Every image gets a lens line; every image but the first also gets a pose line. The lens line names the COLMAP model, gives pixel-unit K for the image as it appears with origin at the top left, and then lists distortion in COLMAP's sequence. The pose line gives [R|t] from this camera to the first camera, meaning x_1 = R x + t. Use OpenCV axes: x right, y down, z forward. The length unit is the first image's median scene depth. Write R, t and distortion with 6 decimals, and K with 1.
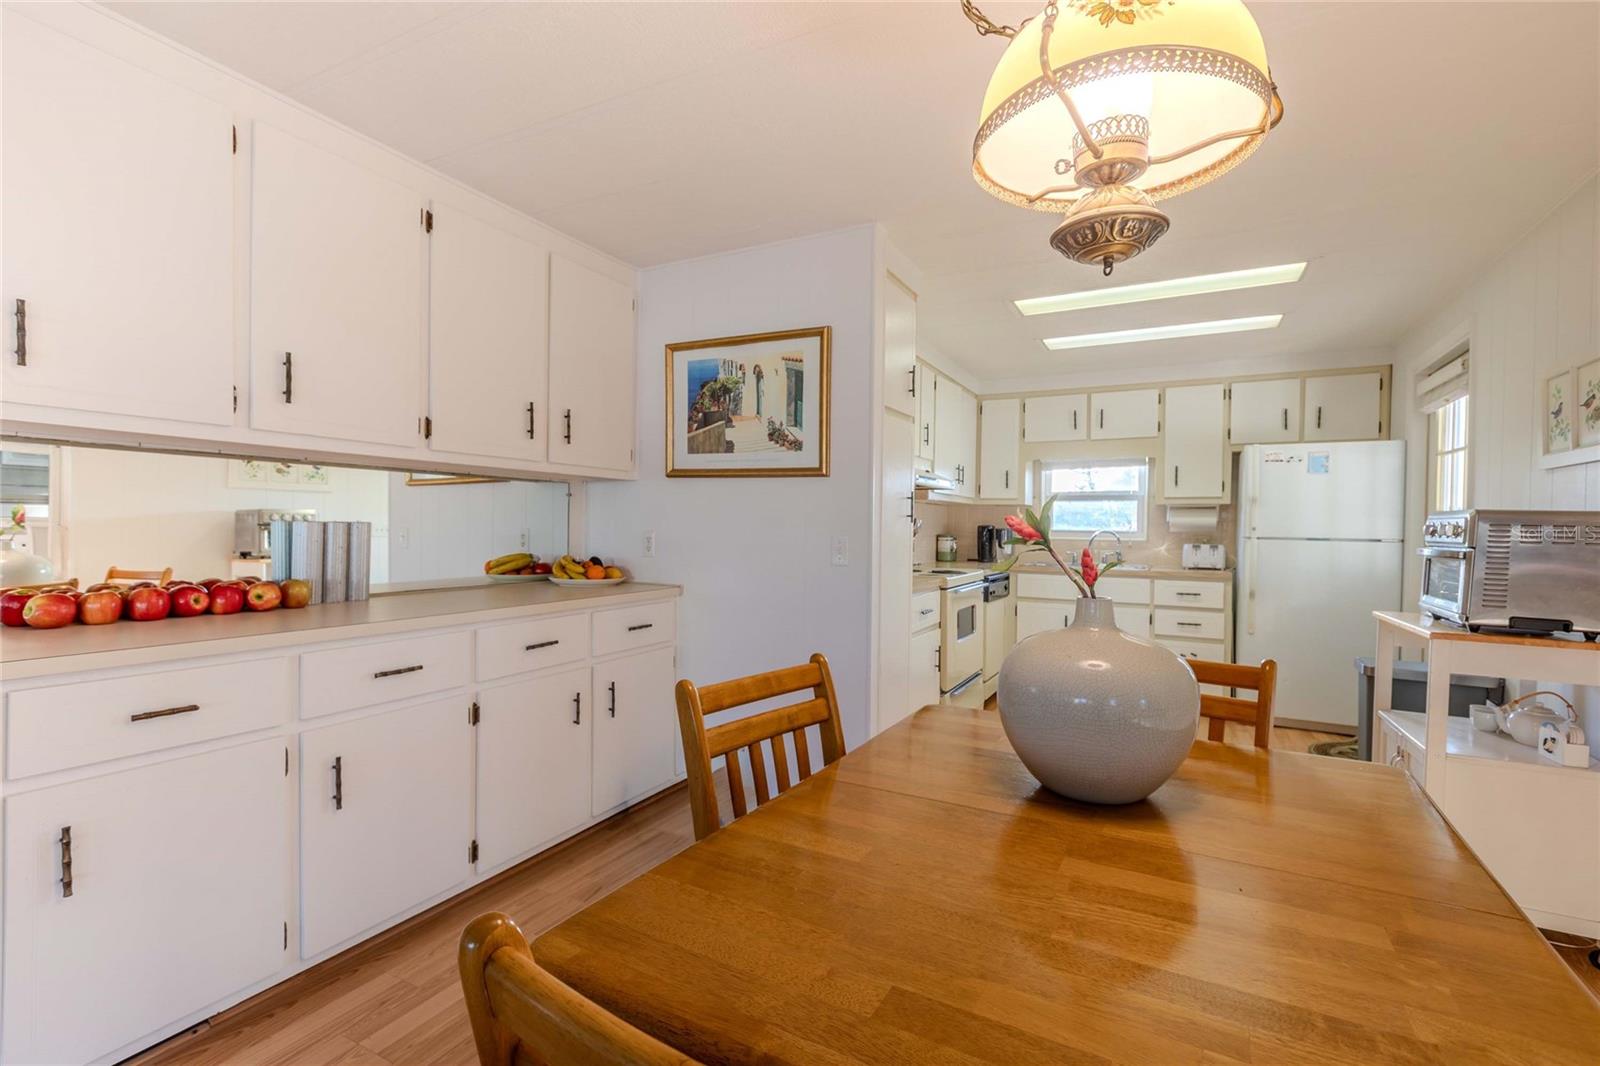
lens RADIAL K [[740.2, 0, 806.2], [0, 740.2, 535.8], [0, 0, 1]] dist [0.007454, -0.000918]
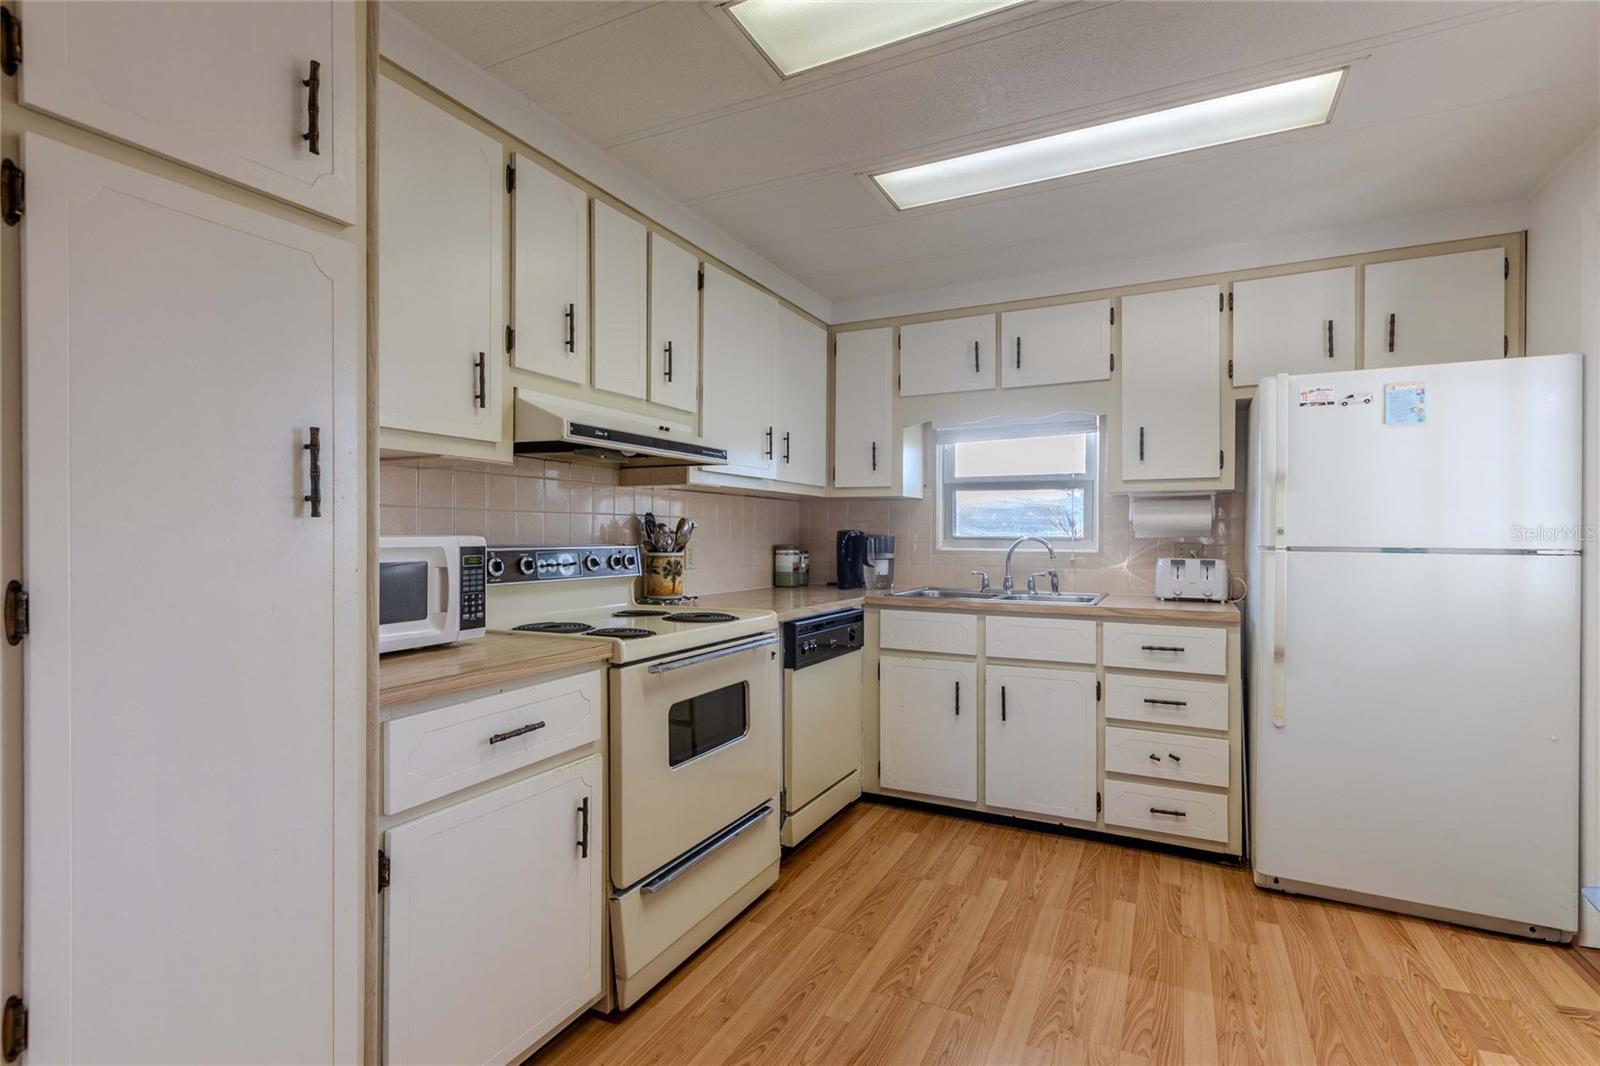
lens RADIAL K [[740.2, 0, 794.4], [0, 740.2, 532.9], [0, 0, 1]] dist [0.007454, -0.000918]
pose [[0.999895, -0.007985, -0.012102, 0.255111], [0.007784, 0.999832, -0.016574, -0.002163], [0.012233, 0.016478, 0.999789, 0.453441]]
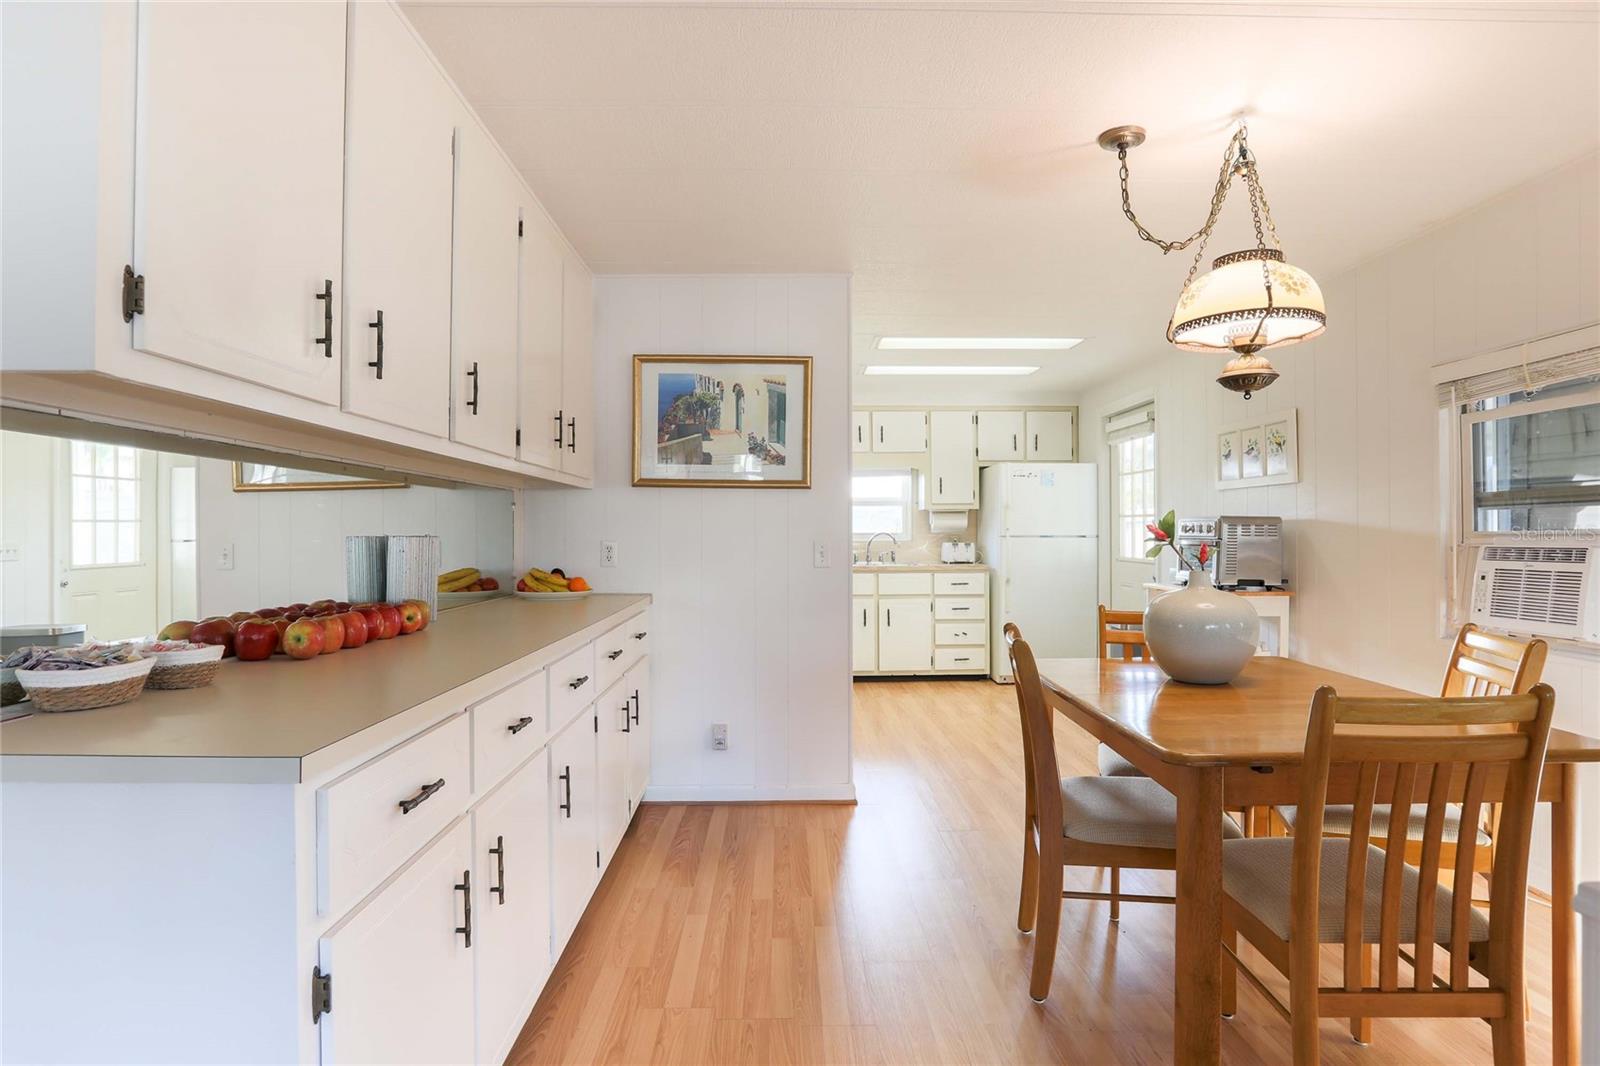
lens RADIAL K [[850.5, 0, 801.1], [0, 850.5, 528.8], [0, 0, 1]] dist [-0.030227, -0.000333]
pose [[0.867523, -0.014627, 0.497183, -0.417514], [0.021683, 0.999729, -0.008422, -0.005352], [-0.496925, 0.018087, 0.867605, -0.078891]]
